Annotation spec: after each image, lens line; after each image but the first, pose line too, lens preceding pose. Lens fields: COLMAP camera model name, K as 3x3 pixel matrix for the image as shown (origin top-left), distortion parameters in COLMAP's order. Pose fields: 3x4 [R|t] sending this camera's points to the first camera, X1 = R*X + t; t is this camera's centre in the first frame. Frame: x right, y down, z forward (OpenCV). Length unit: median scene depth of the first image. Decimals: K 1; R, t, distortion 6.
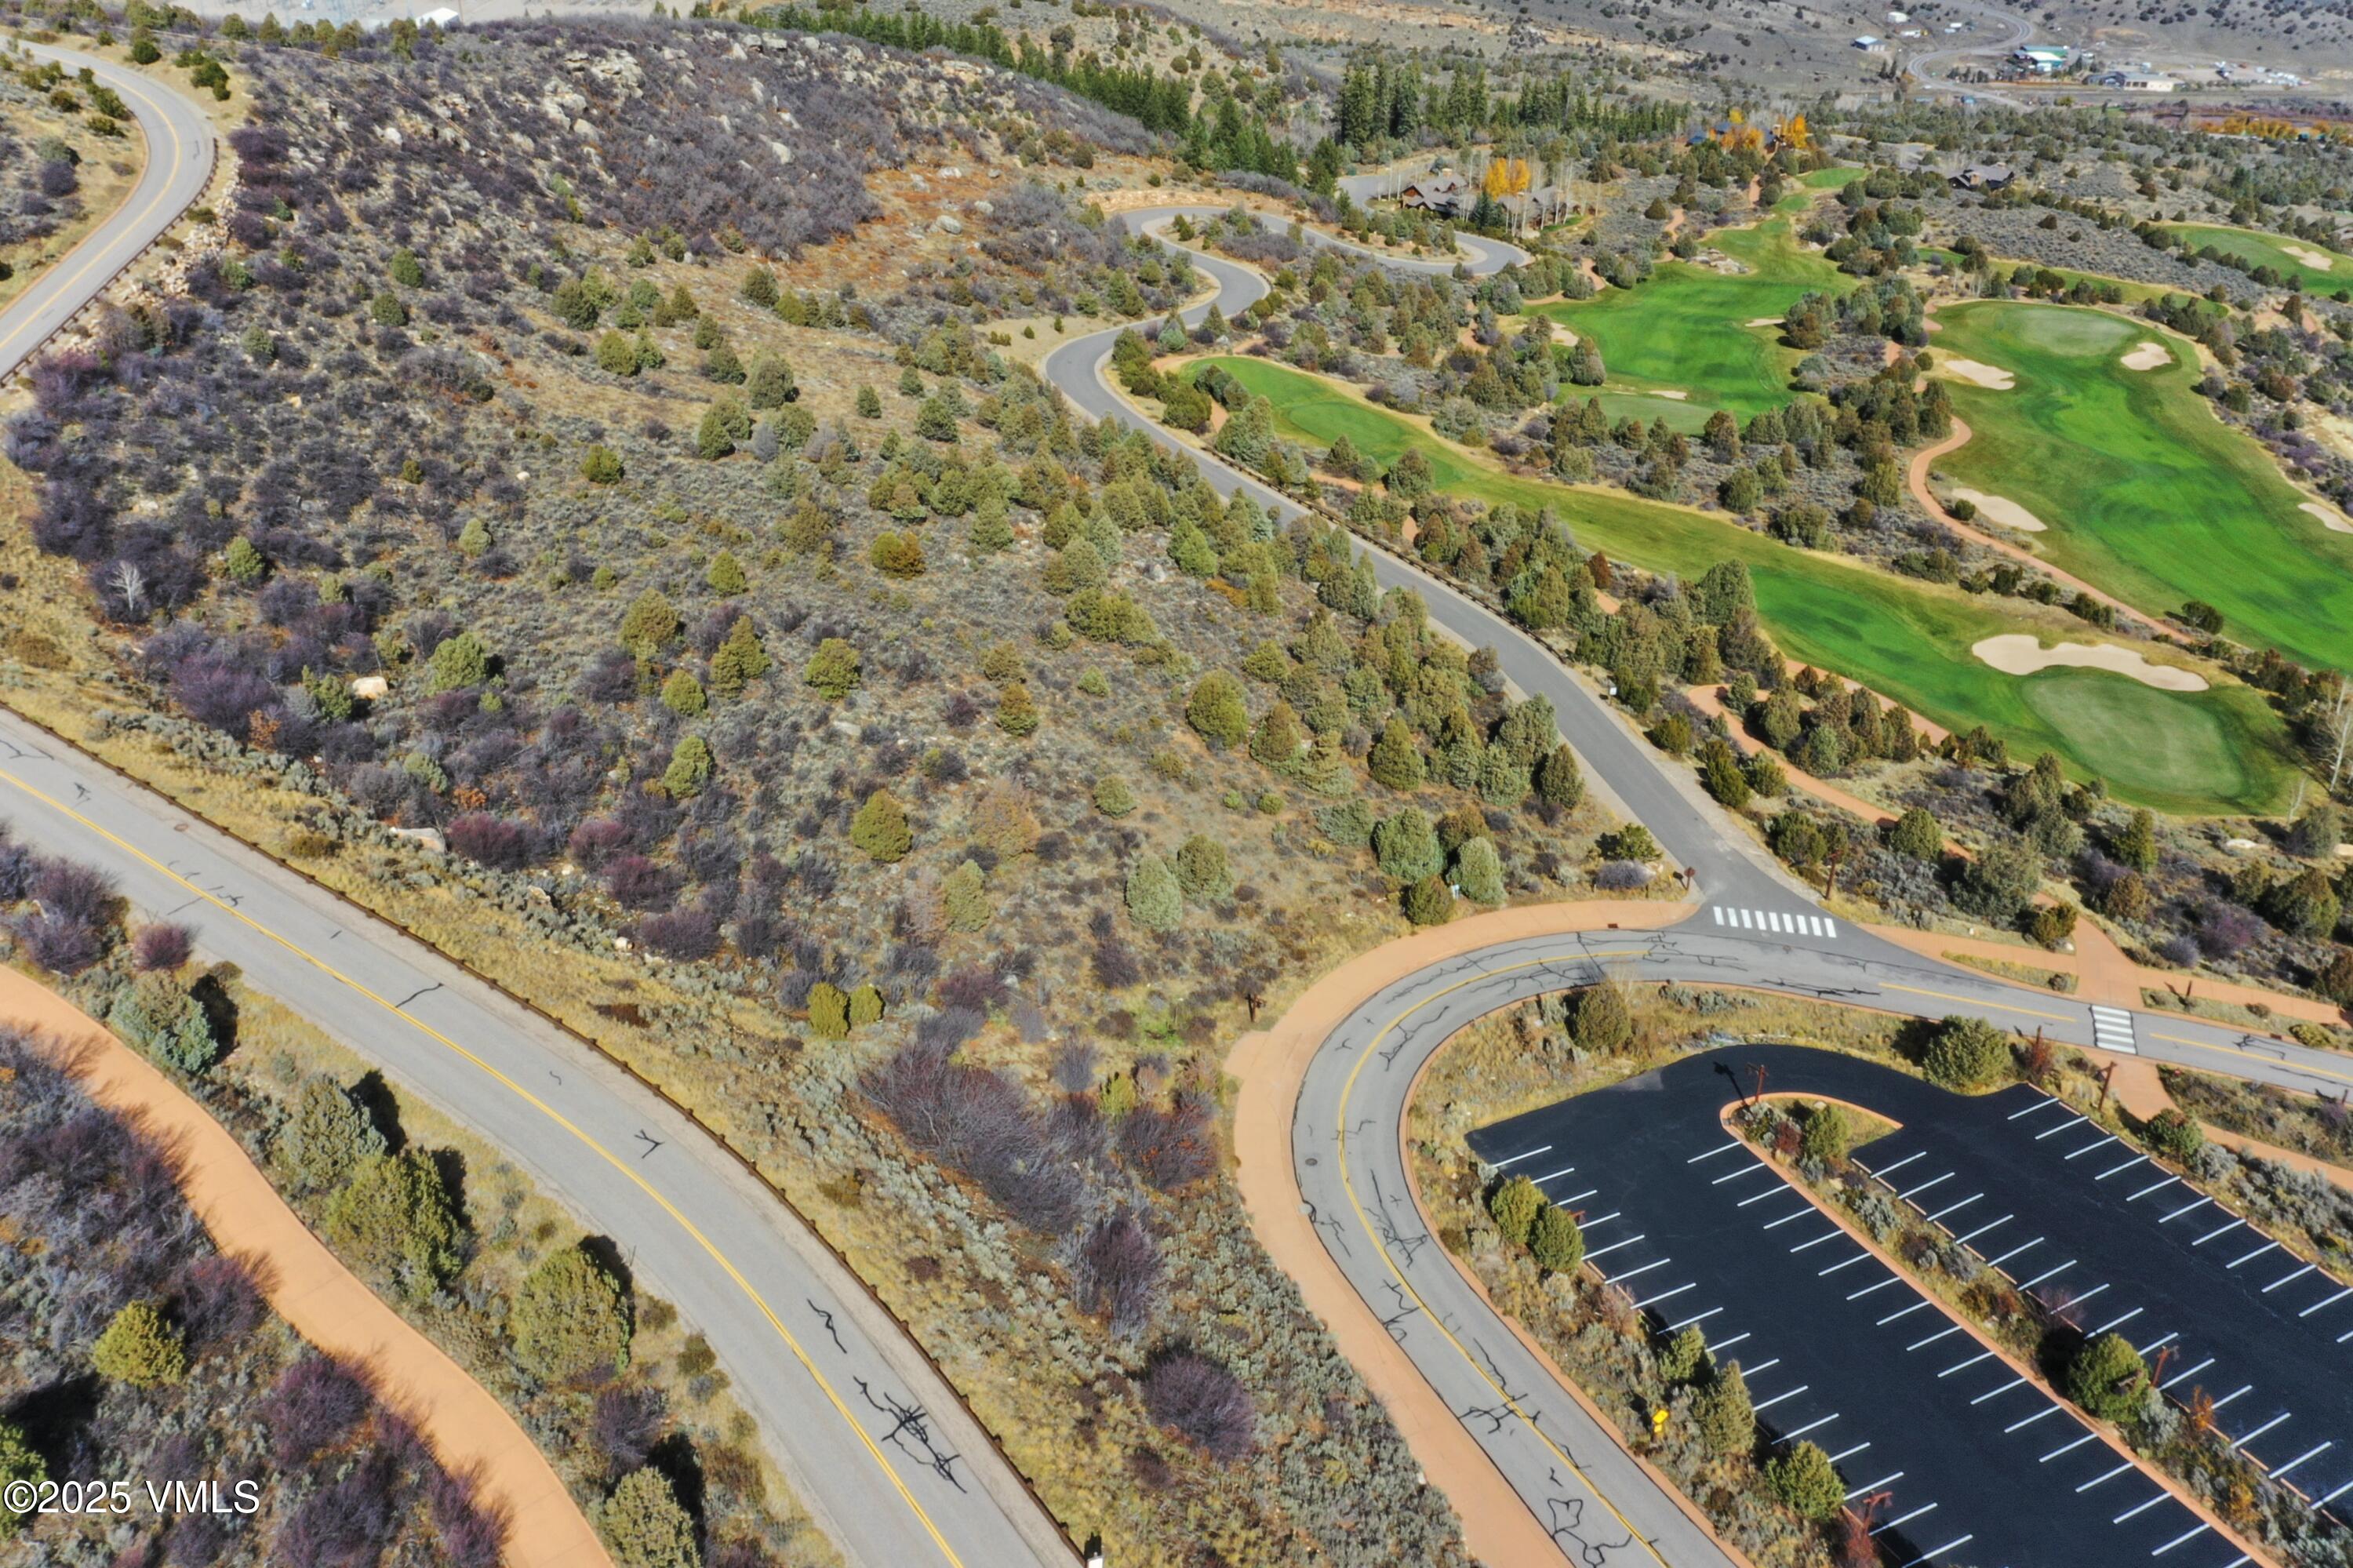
lens RADIAL K [[1868.8, 0, 1176.5], [0, 1868.8, 784.0], [0, 0, 1]] dist [-0.008218, 0.010013]
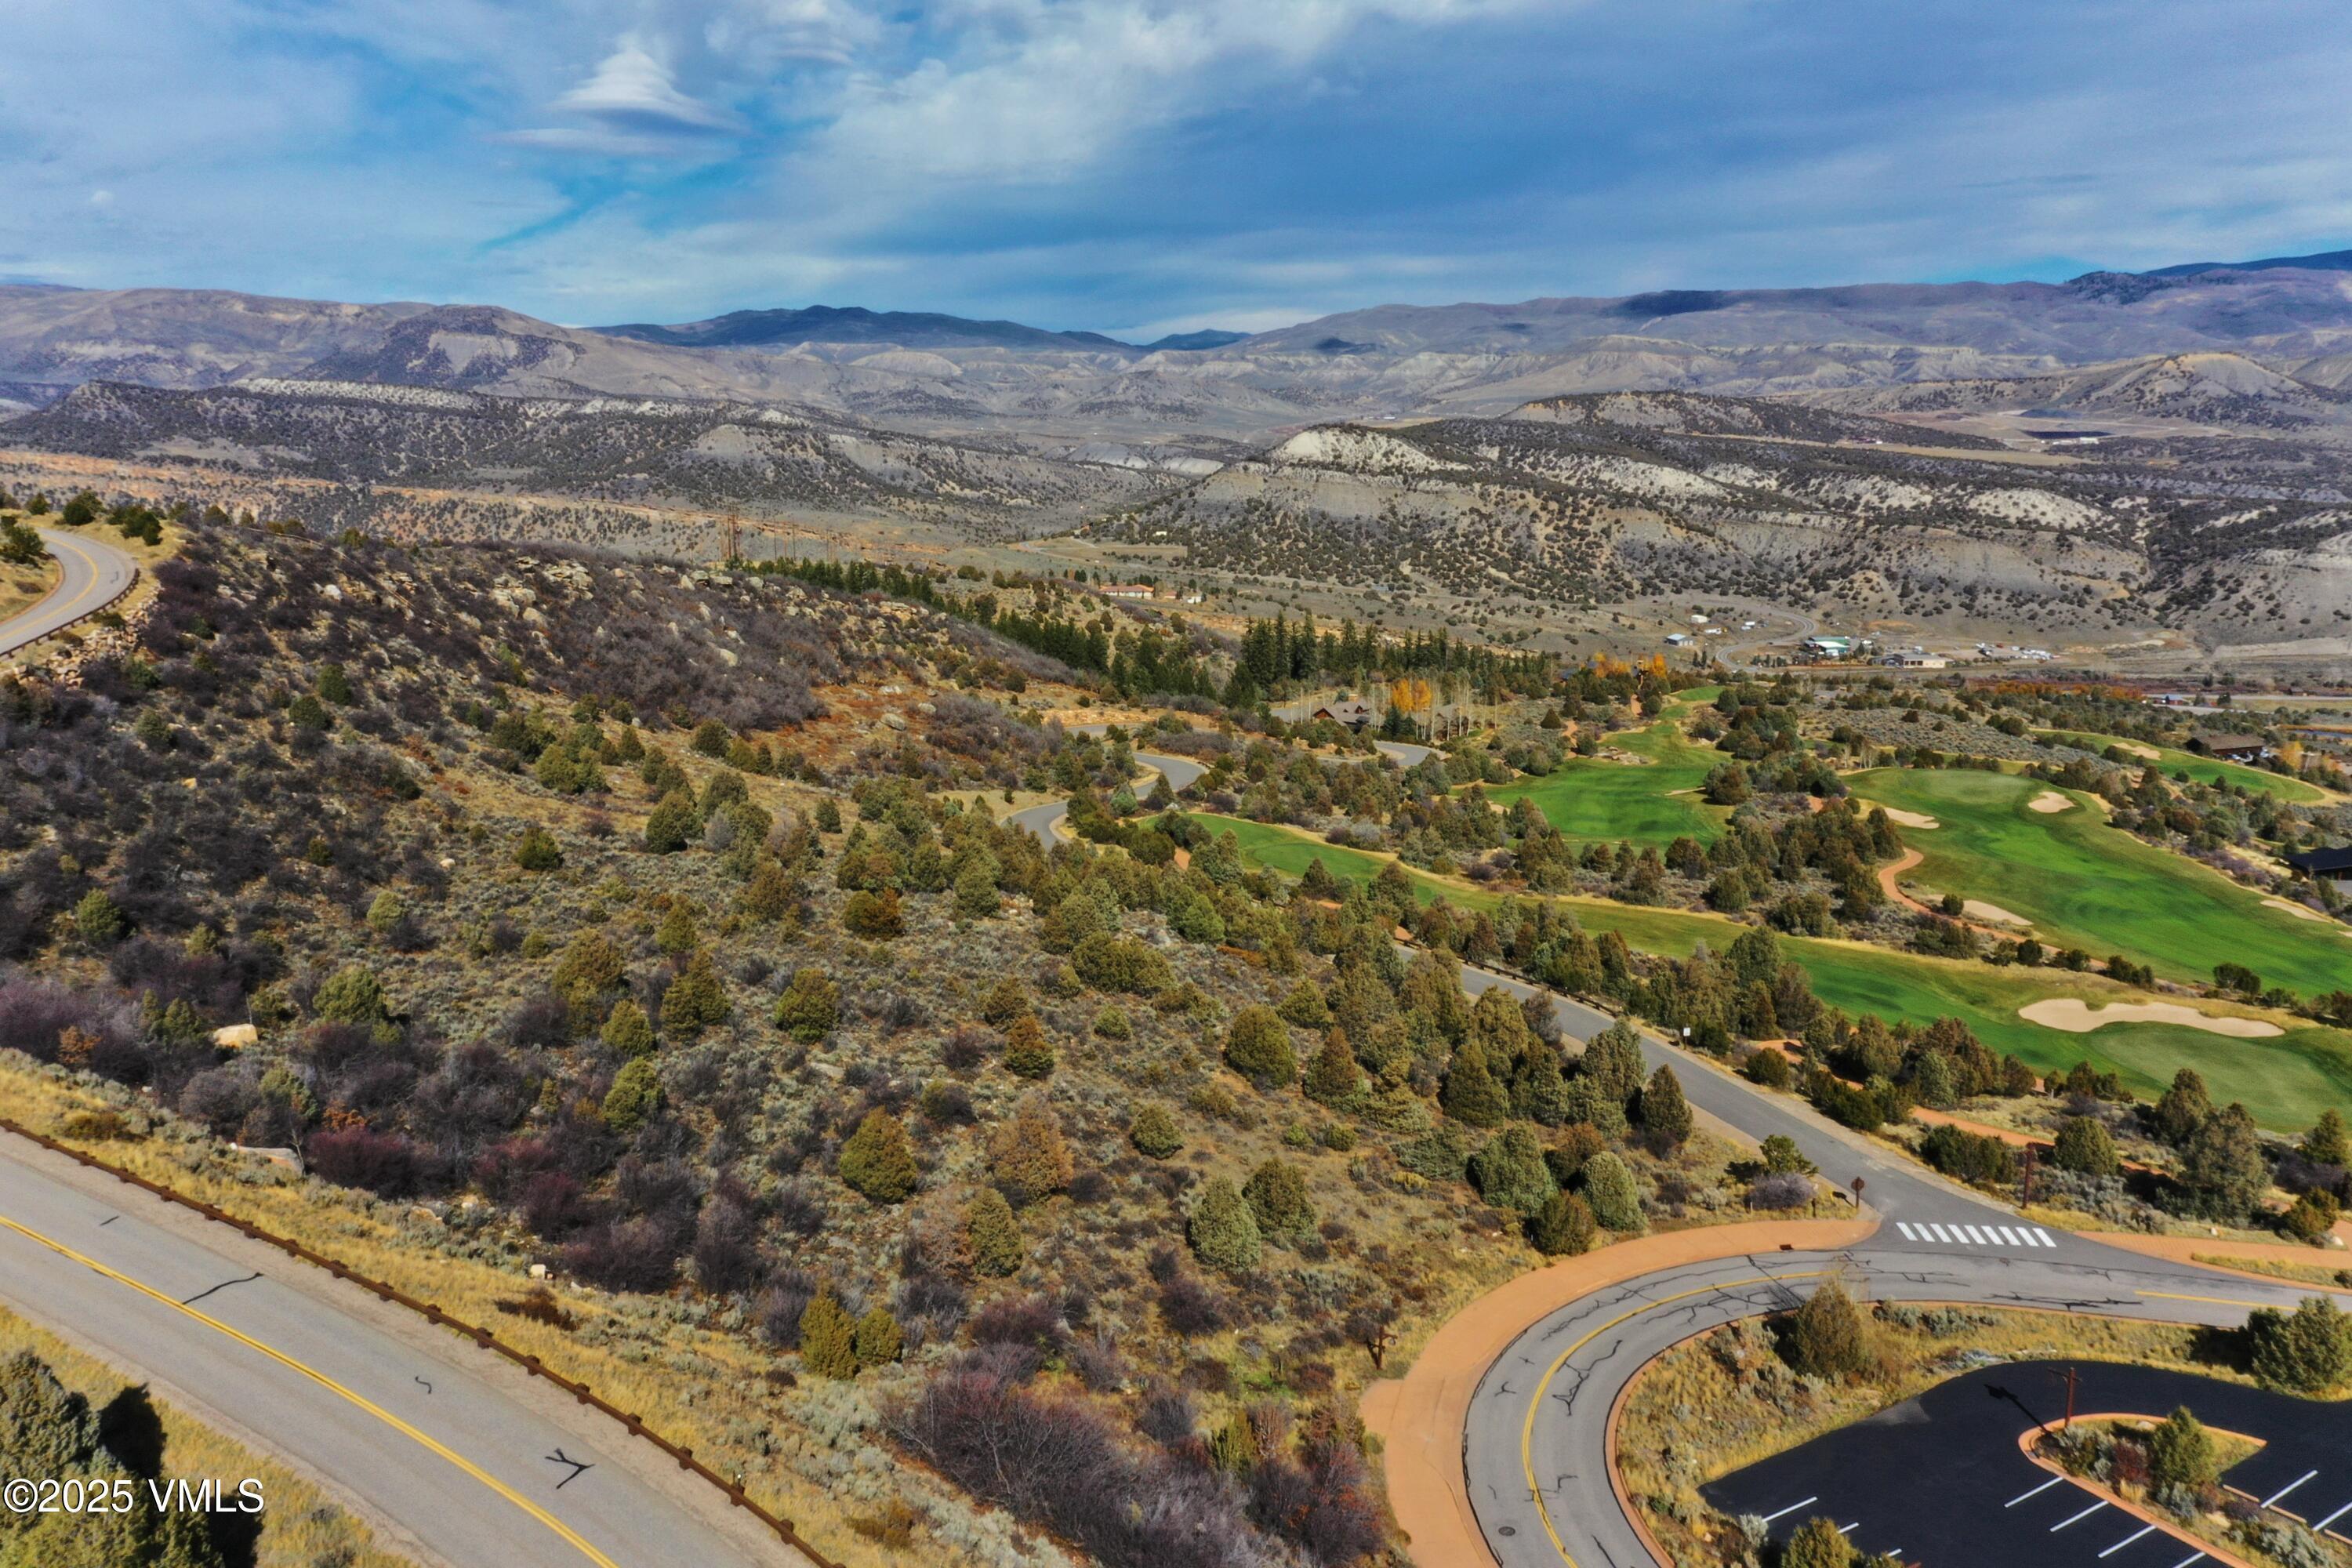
lens RADIAL K [[1806.1, 0, 1183.1], [0, 1806.1, 830.1], [0, 0, 1]] dist [-0.004847, 0.010574]
pose [[0.997620, -0.047089, 0.050377, -0.041890], [0.058769, 0.962760, -0.263894, 0.067472], [-0.036074, 0.266226, 0.963235, 0.151588]]
